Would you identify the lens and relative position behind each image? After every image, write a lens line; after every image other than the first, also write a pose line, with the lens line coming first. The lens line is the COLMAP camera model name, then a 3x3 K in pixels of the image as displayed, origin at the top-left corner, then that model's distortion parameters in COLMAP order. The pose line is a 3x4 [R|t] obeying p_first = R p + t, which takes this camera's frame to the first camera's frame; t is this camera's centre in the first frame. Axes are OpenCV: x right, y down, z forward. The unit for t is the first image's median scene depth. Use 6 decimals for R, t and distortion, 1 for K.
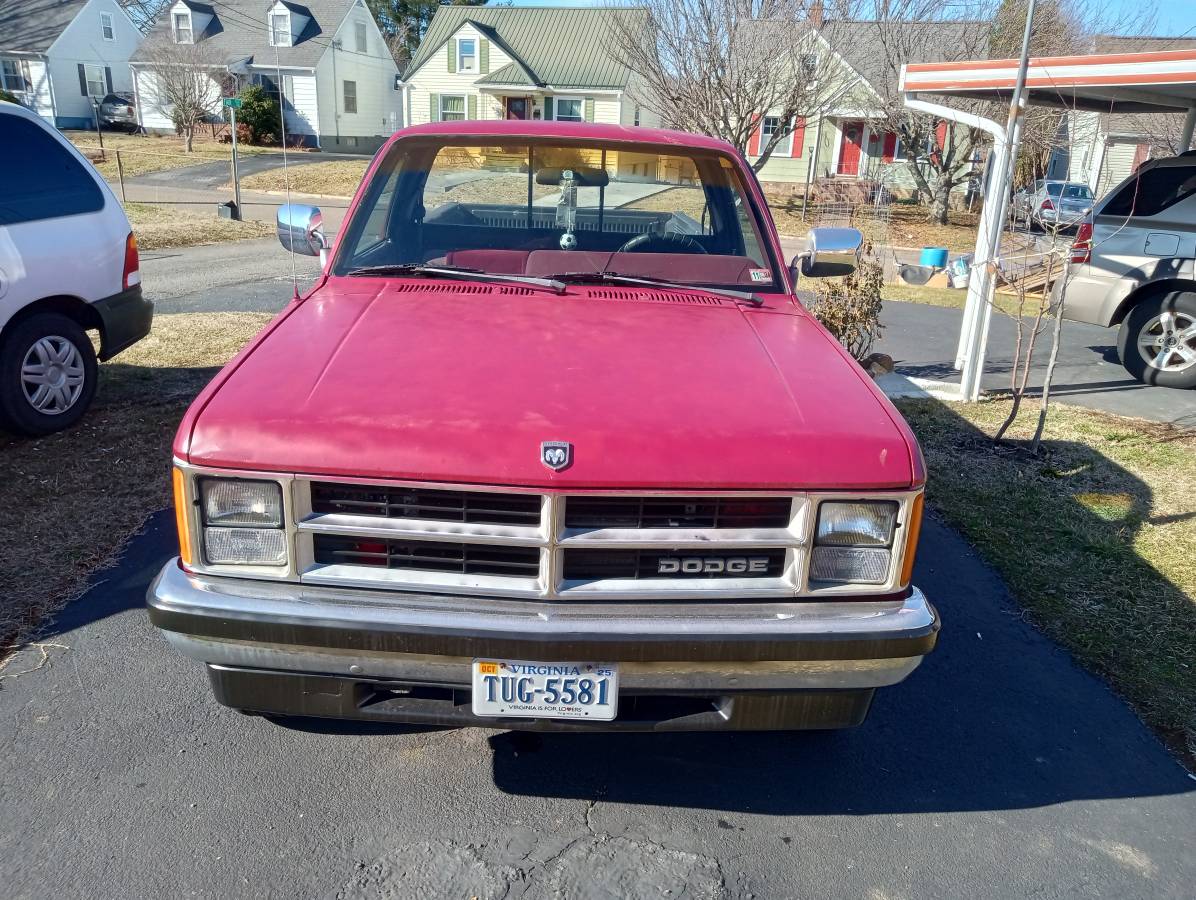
lens RADIAL K [[919.0, 0, 598.0], [0, 919.0, 450.0], [0, 0, 1]] dist [0.007655, 0.008217]
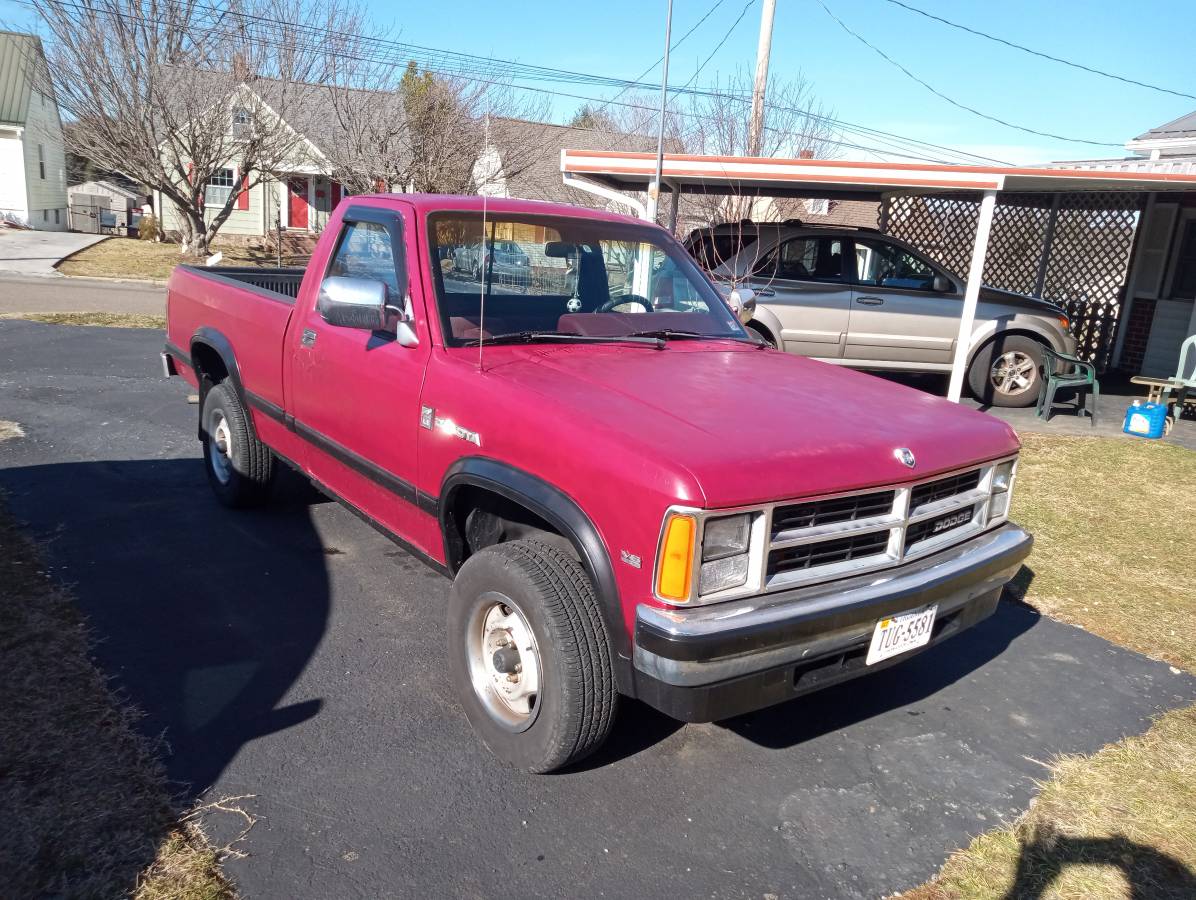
lens RADIAL K [[902.5, 0, 595.5], [0, 902.5, 454.4], [0, 0, 1]] dist [-0.001038, 0.010660]
pose [[0.798884, -0.129240, 0.587436, -0.090412], [0.153838, 0.988062, 0.008169, -0.006187], [-0.581479, 0.083844, 0.809229, 0.012105]]
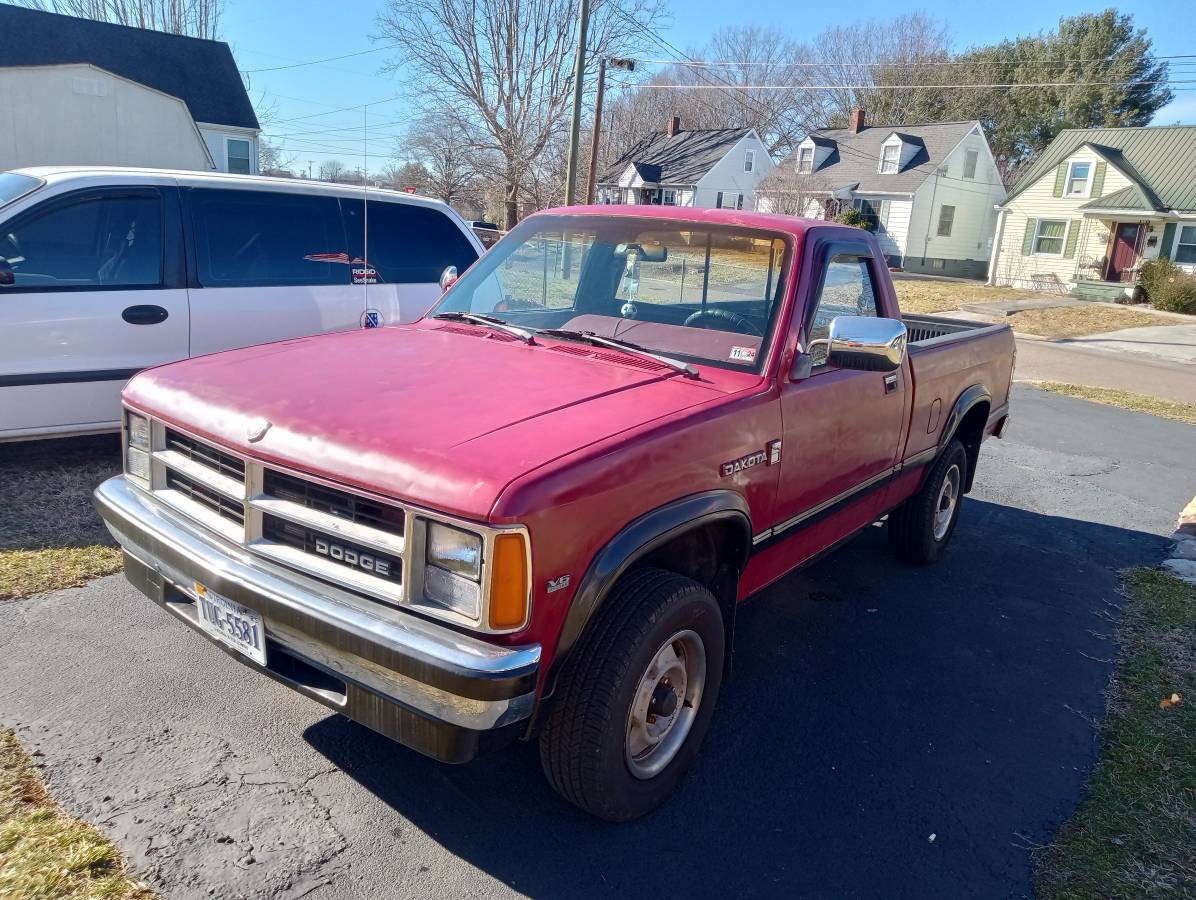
lens RADIAL K [[919.0, 0, 598.0], [0, 919.0, 450.0], [0, 0, 1]] dist [0.007655, 0.008217]
pose [[0.786886, 0.163222, -0.595121, 0.077794], [-0.237259, 0.970280, -0.047595, -0.001362], [0.569666, 0.178650, 0.802225, 0.019887]]
